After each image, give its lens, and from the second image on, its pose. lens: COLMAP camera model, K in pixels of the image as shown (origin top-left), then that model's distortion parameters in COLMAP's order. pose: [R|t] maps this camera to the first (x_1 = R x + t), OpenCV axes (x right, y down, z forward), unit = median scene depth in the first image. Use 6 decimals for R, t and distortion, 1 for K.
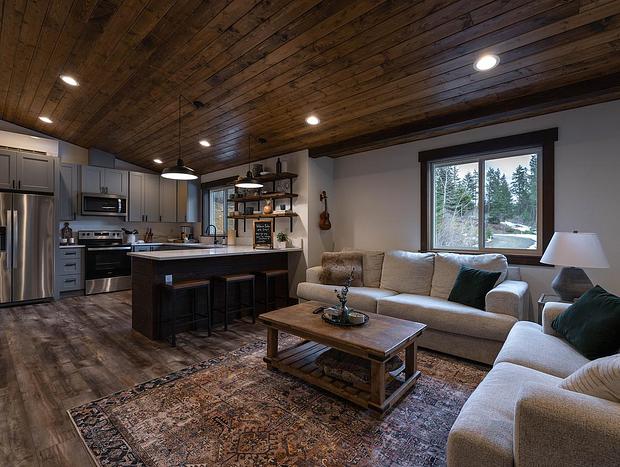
lens RADIAL K [[295.4, 0, 306.8], [0, 295.4, 232.5], [0, 0, 1]] dist [-0.000623, 0.000727]
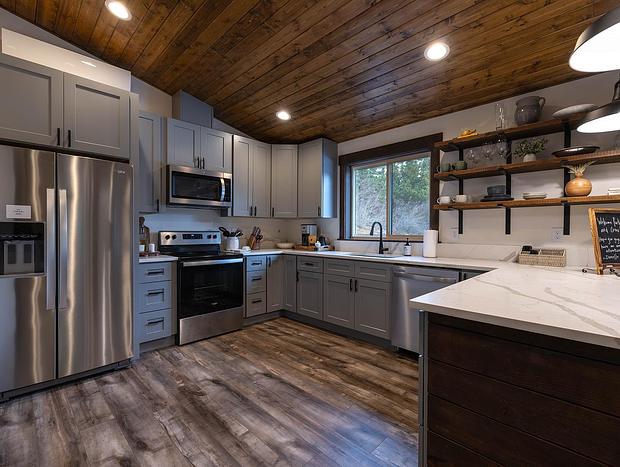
lens RADIAL K [[290.3, 0, 313.1], [0, 290.3, 233.9], [0, 0, 1]] dist [-0.001565, -0.000392]
pose [[0.999368, 0.001871, -0.035488, -0.481837], [-0.001697, 0.999986, 0.004936, -0.004008], [0.035497, -0.004873, 0.999358, 0.465295]]
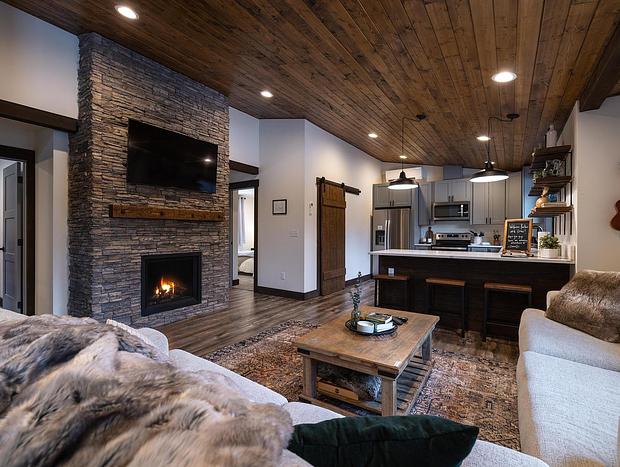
lens RADIAL K [[295.4, 0, 306.8], [0, 295.4, 232.5], [0, 0, 1]] dist [-0.000623, 0.000727]
pose [[0.134750, -0.002582, -0.990876, 0.450776], [-0.007444, 0.999966, -0.003618, 0.000505], [0.990852, 0.007863, 0.134726, 0.296694]]
